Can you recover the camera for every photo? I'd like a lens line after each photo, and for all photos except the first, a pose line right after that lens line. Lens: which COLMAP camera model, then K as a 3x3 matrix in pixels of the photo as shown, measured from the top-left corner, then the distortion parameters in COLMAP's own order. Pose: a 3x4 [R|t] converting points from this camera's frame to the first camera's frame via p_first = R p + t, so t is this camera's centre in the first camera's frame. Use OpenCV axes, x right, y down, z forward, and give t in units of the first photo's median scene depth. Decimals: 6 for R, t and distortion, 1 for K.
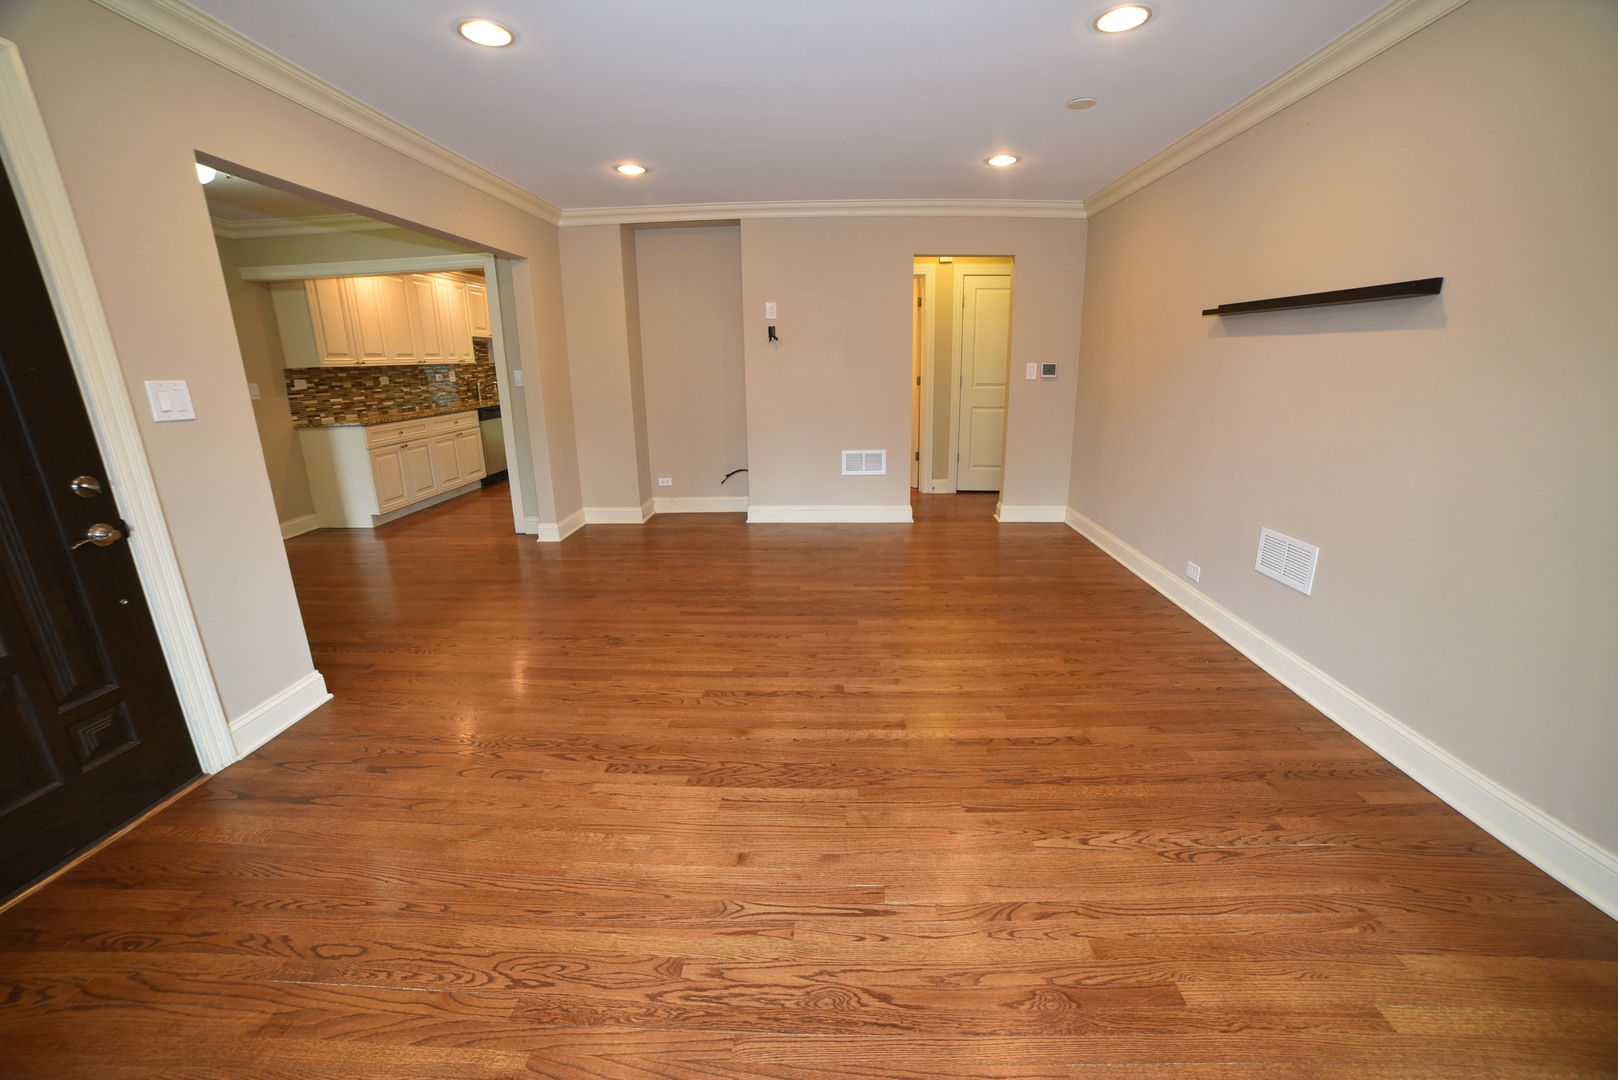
lens RADIAL K [[643.7, 0, 812.1], [0, 643.7, 537.2], [0, 0, 1]] dist [-0.103329, 0.034217]
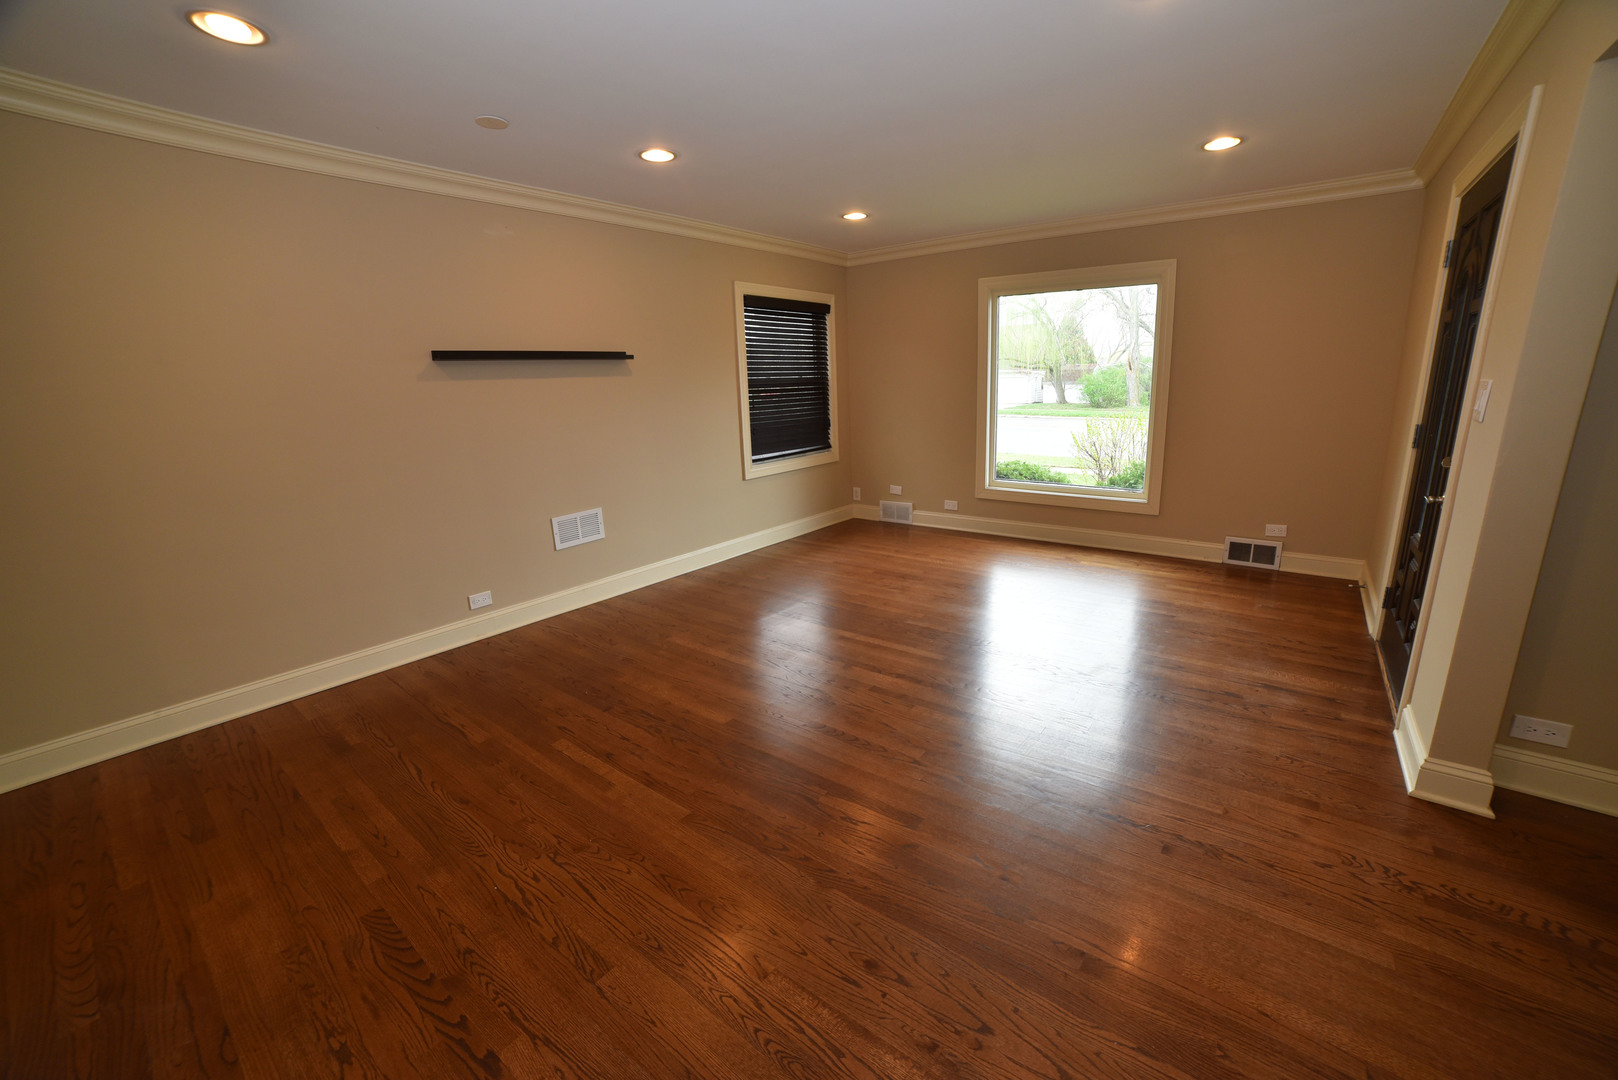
lens RADIAL K [[643.7, 0, 812.1], [0, 643.7, 537.2], [0, 0, 1]] dist [-0.103329, 0.034217]
pose [[-0.805393, -0.102008, 0.583898, -0.465061], [0.197127, 0.882913, 0.426151, -0.396096], [-0.559002, 0.458321, -0.690984, 1.428271]]
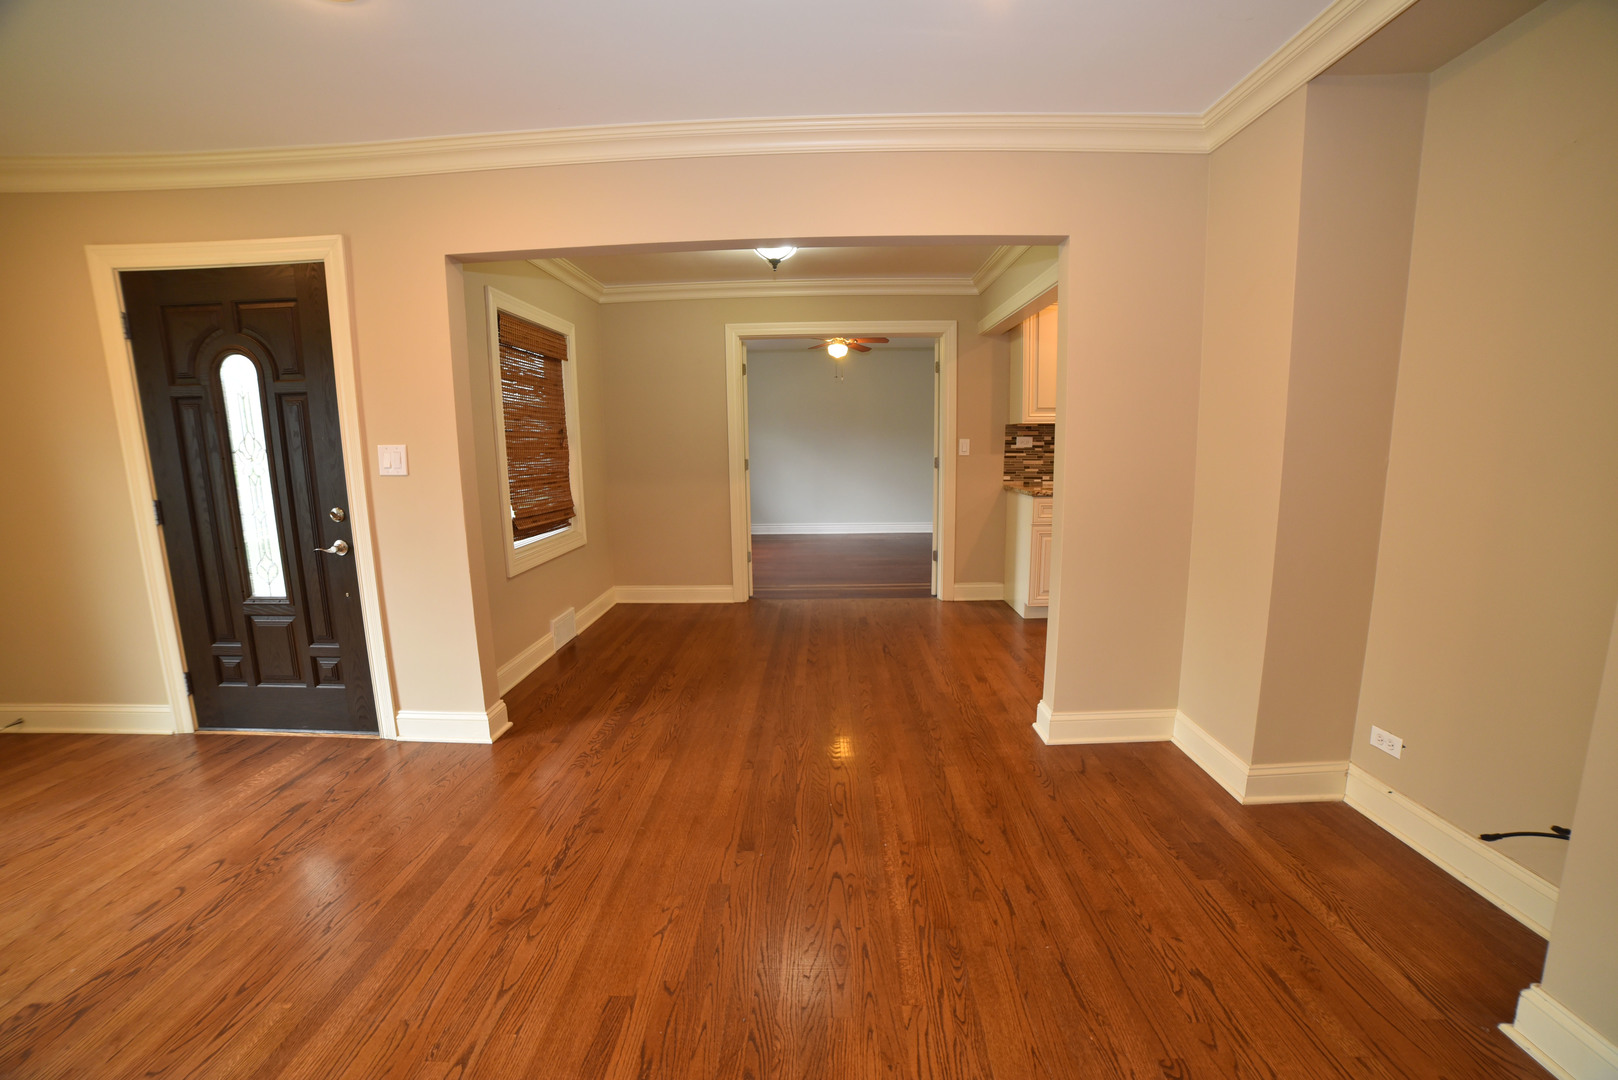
lens RADIAL K [[643.7, 0, 812.1], [0, 643.7, 537.2], [0, 0, 1]] dist [-0.103329, 0.034217]
pose [[0.005257, 0.164185, -0.986416, 0.166510], [-0.250329, 0.955237, 0.157661, -0.302897], [0.968147, 0.246099, 0.046122, 1.110145]]
